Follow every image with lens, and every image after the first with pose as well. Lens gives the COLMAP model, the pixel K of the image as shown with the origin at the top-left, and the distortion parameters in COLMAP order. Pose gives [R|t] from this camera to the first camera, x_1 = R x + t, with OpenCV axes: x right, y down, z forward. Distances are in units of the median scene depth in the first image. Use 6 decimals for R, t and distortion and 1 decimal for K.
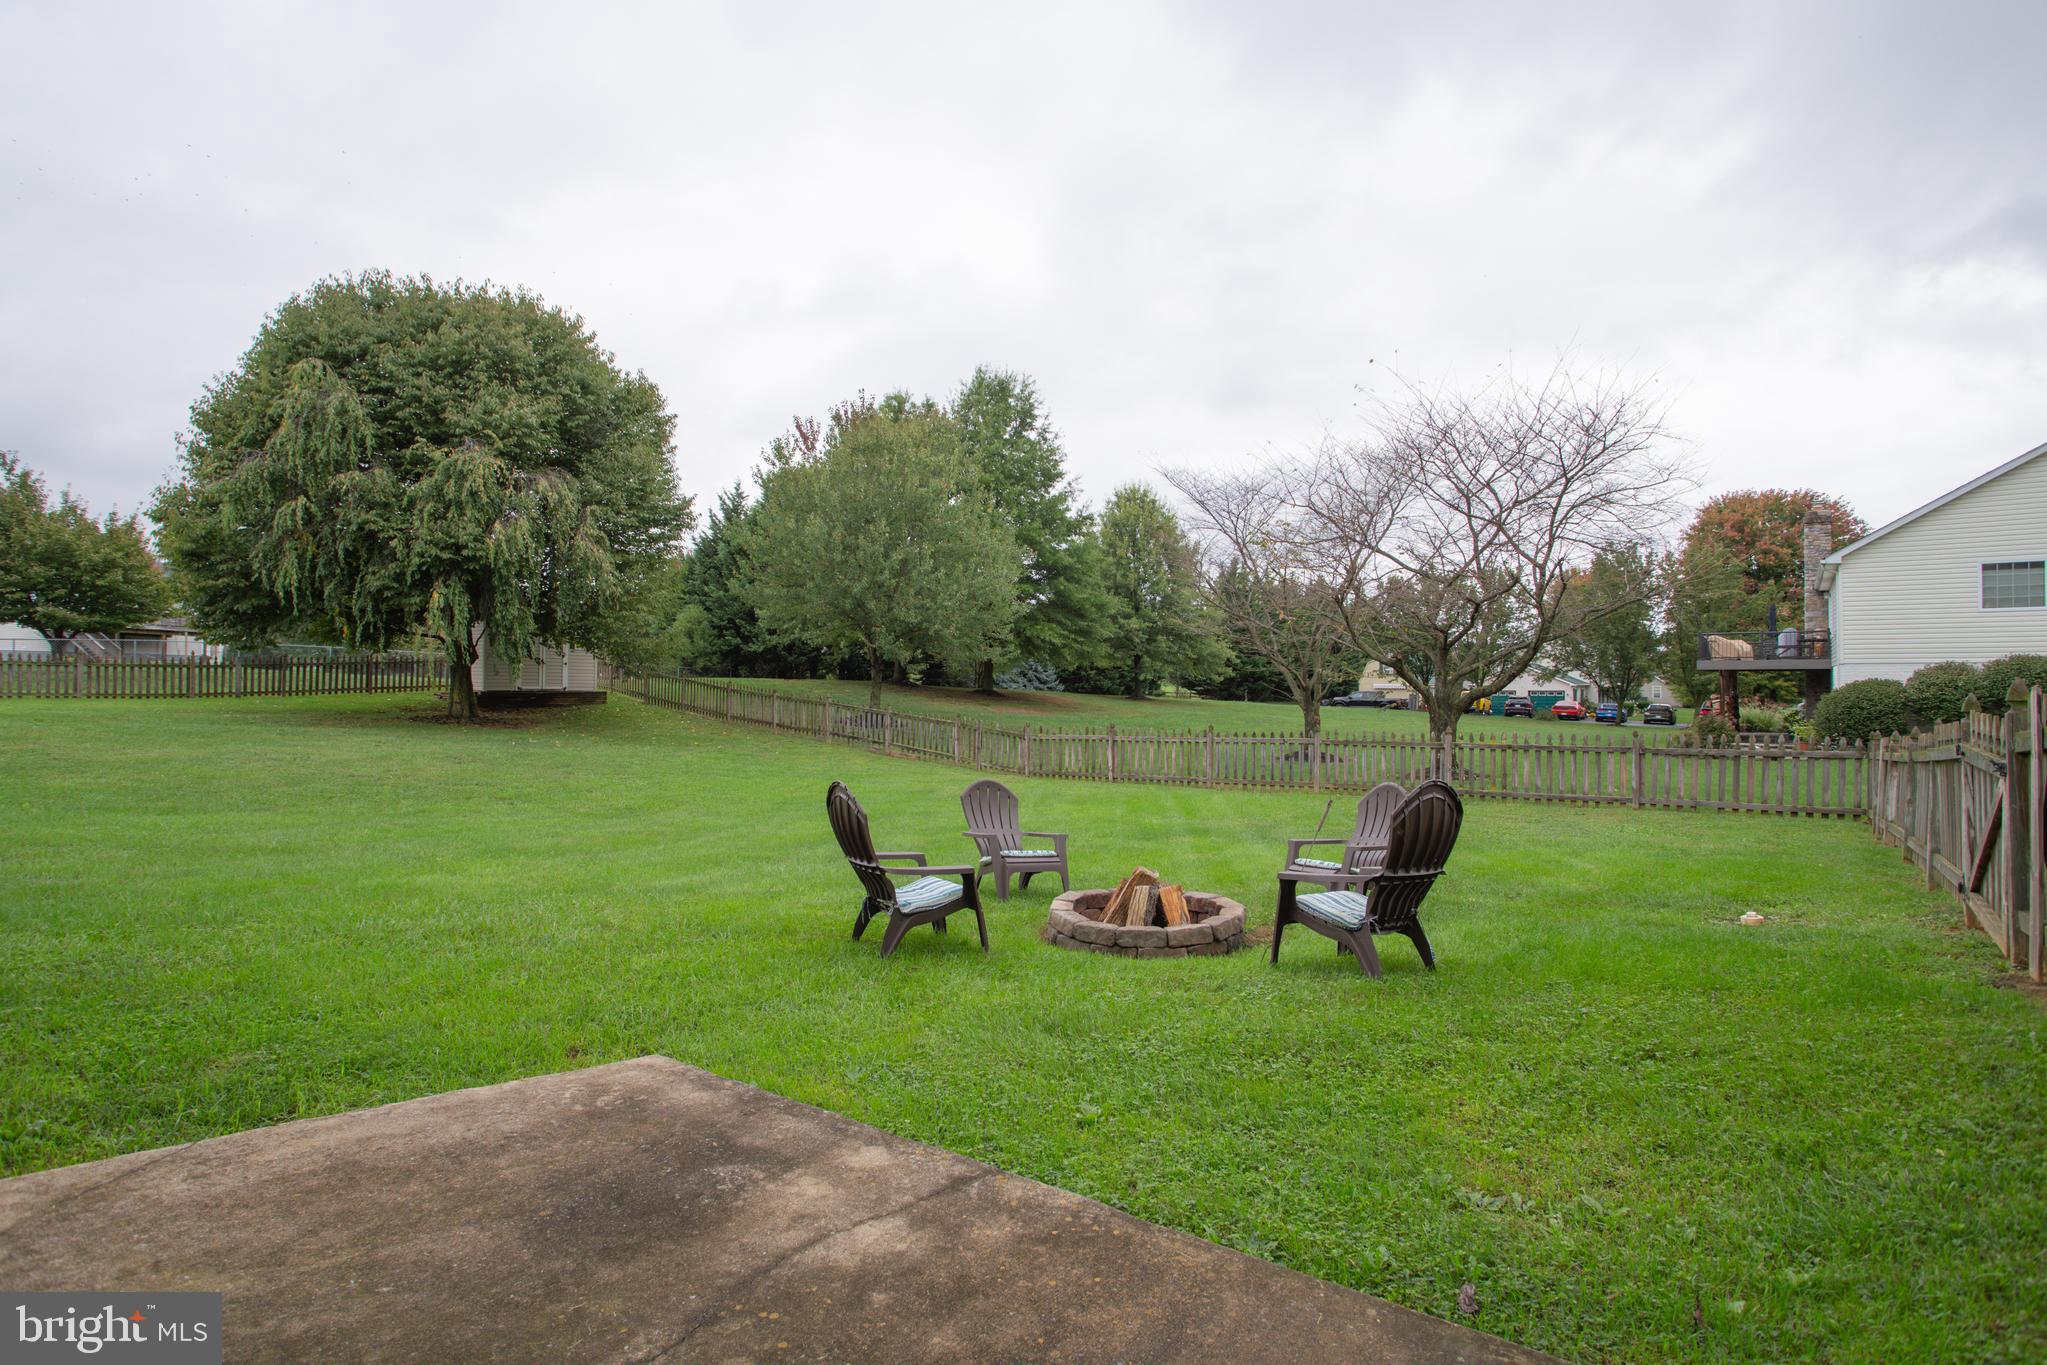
lens RADIAL K [[1008.4, 0, 1024.0], [0, 1008.4, 690.1], [0, 0, 1]] dist [-0.091819, 0.048246]
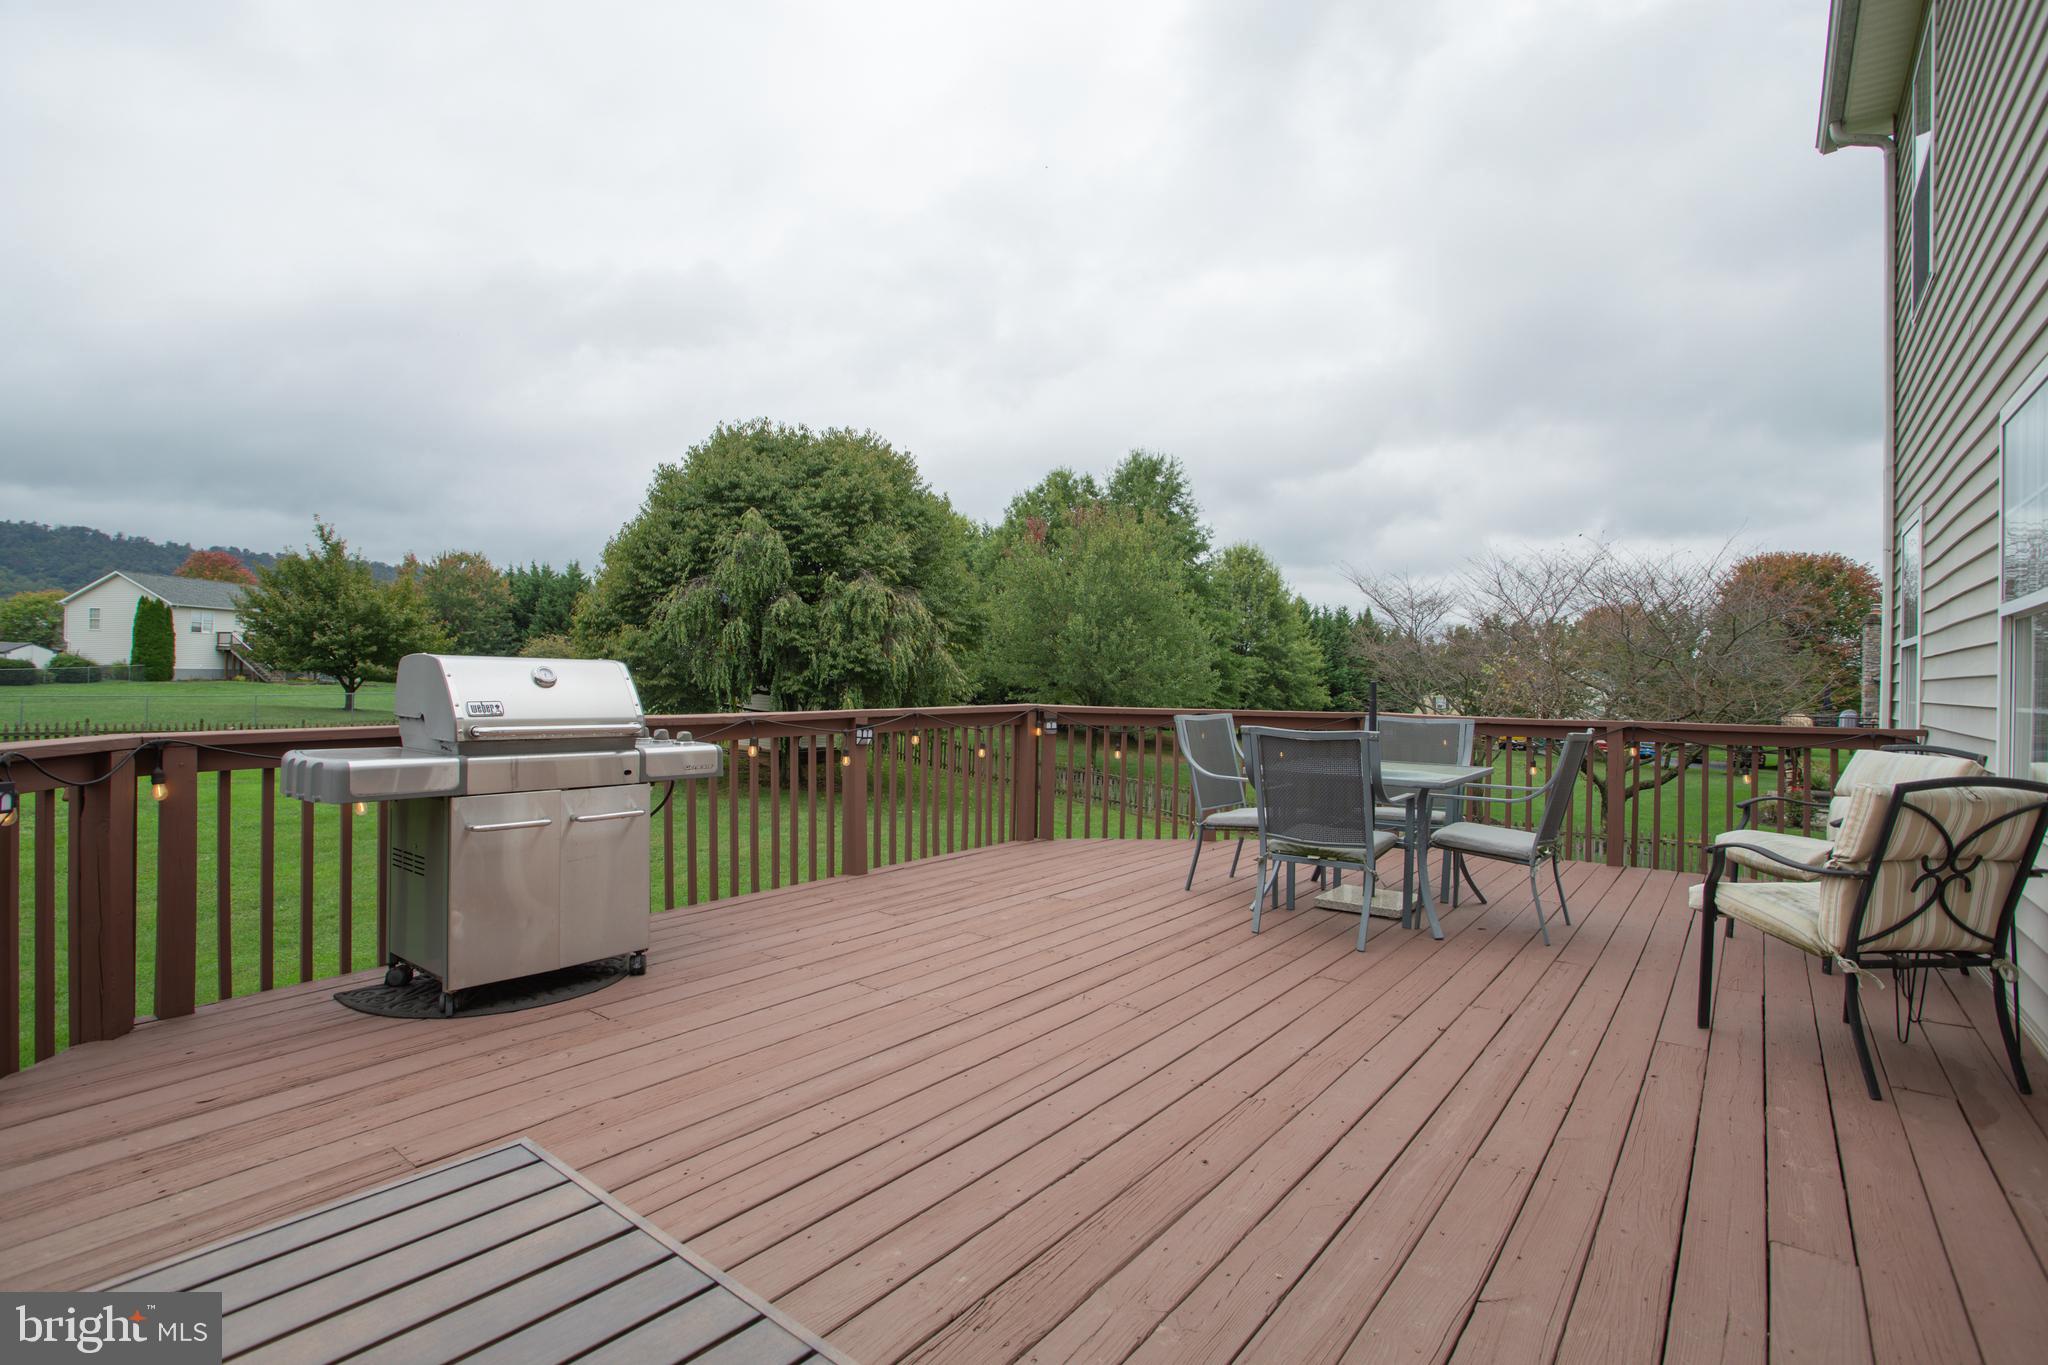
lens RADIAL K [[1008.9, 0, 1024.5], [0, 1008.9, 690.1], [0, 0, 1]] dist [-0.091819, 0.048246]
pose [[0.999708, 0.019694, 0.013993, -0.268493], [-0.019752, 0.999797, 0.004010, -0.081378], [-0.013911, -0.004285, 0.999894, -0.192715]]
